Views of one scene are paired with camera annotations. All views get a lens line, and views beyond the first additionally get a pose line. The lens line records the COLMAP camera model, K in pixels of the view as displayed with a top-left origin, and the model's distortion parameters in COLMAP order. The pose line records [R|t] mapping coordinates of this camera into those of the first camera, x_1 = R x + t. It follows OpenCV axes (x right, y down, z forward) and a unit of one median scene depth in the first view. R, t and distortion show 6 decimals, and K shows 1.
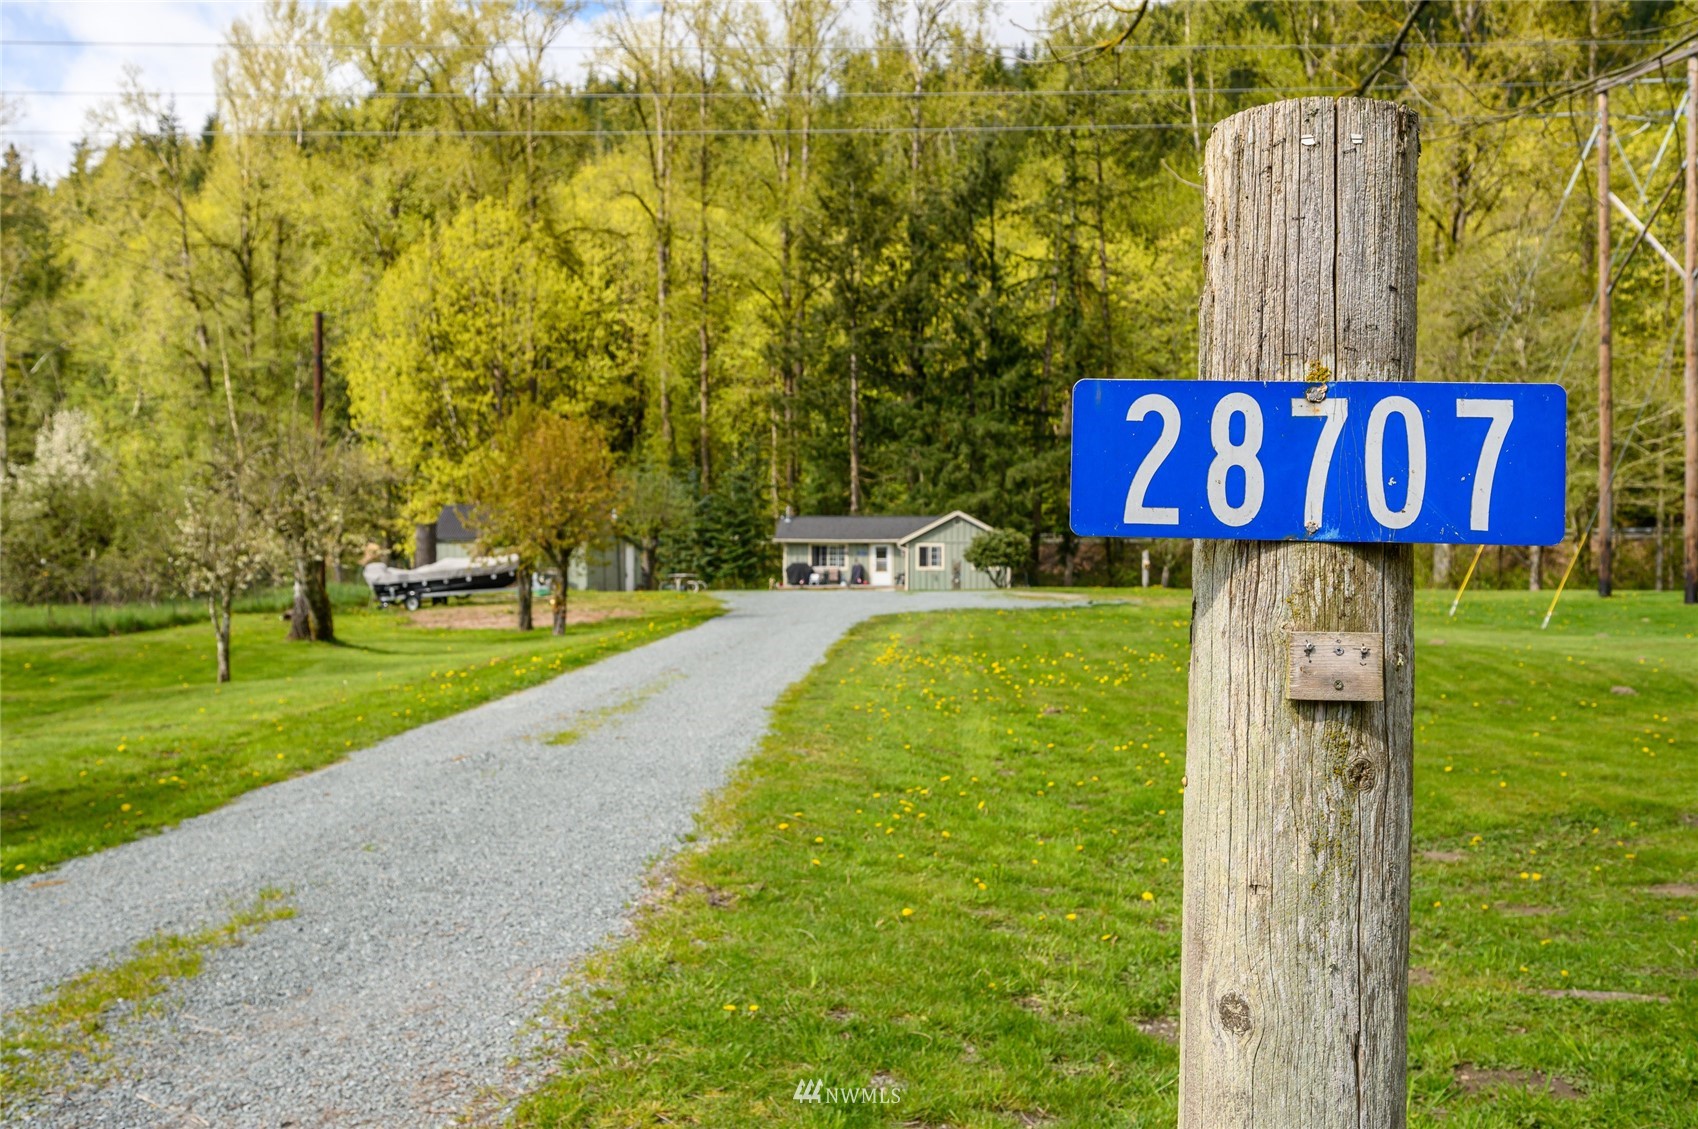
lens RADIAL K [[1468.1, 0, 828.4], [0, 1468.1, 566.1], [0, 0, 1]] dist [-0.009460, 0.000296]
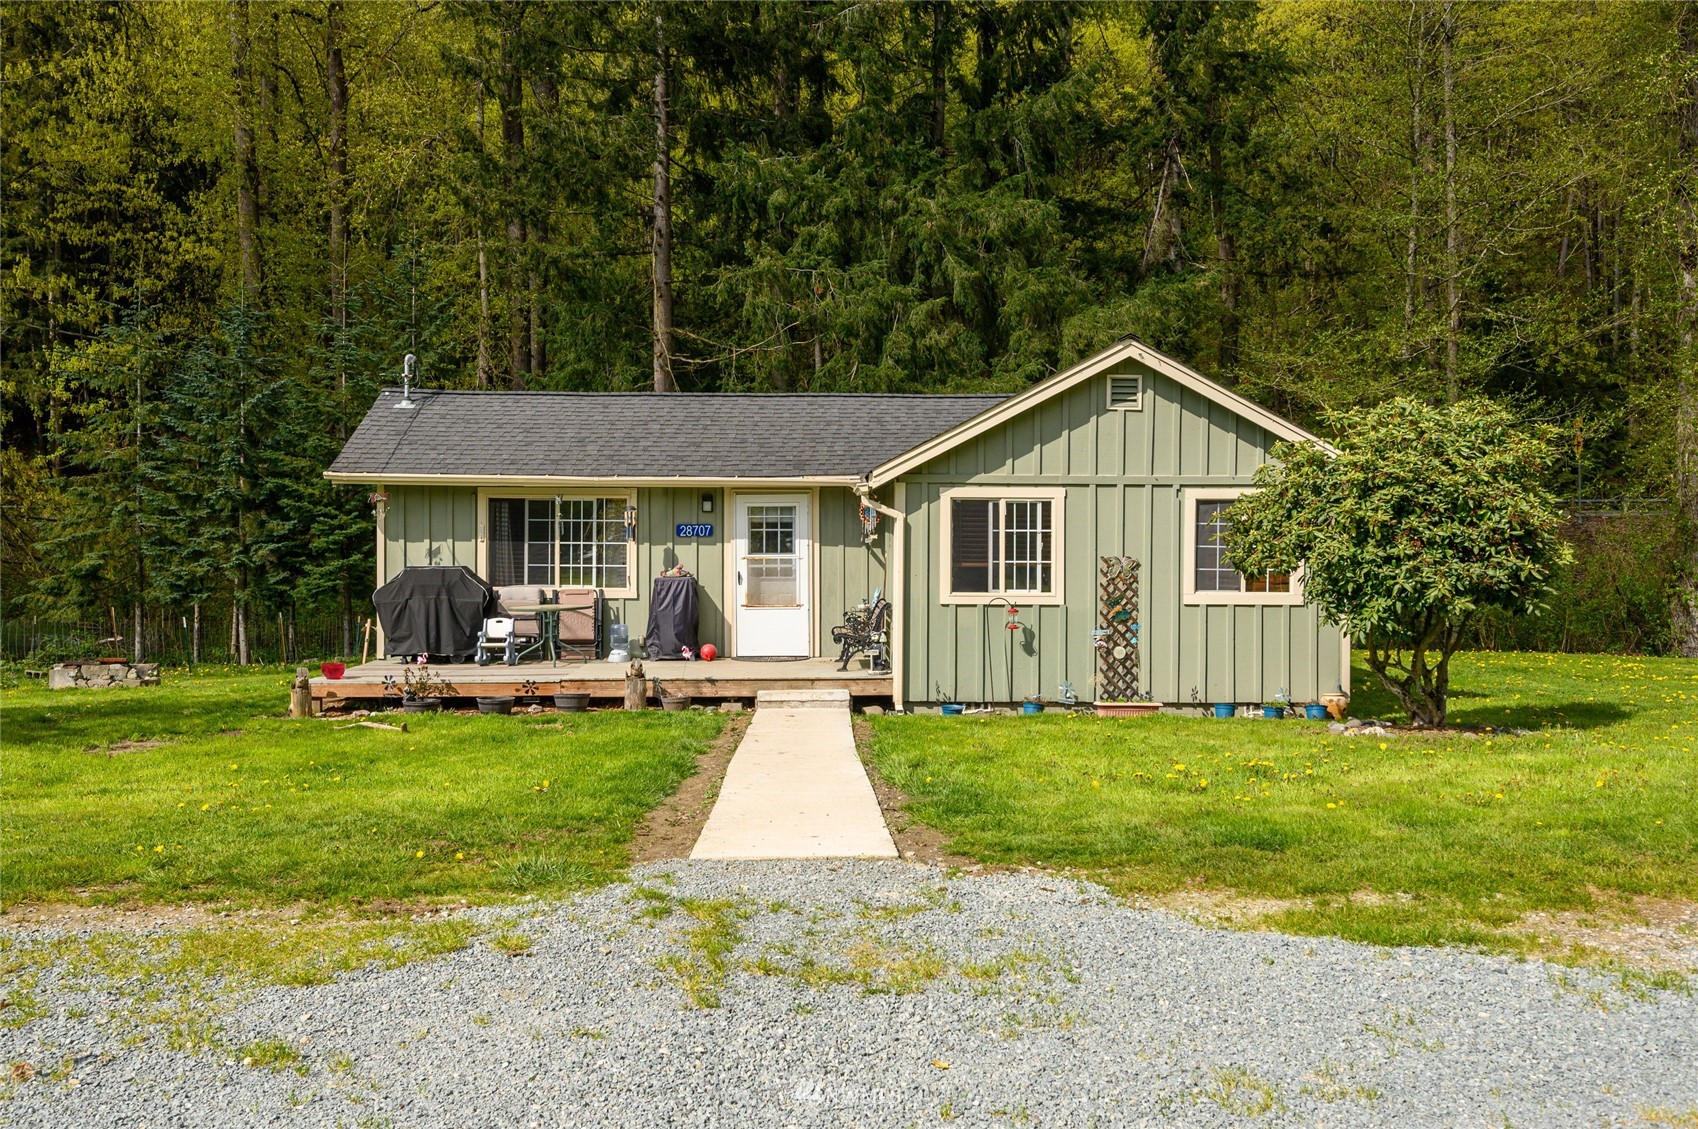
lens RADIAL K [[1468.1, 0, 828.4], [0, 1468.1, 566.1], [0, 0, 1]] dist [-0.009460, 0.000296]
pose [[0.991228, 0.001086, 0.132162, 0.010115], [-0.002407, 0.999949, 0.009838, -0.004264], [-0.132145, -0.010070, 0.991179, 0.603544]]
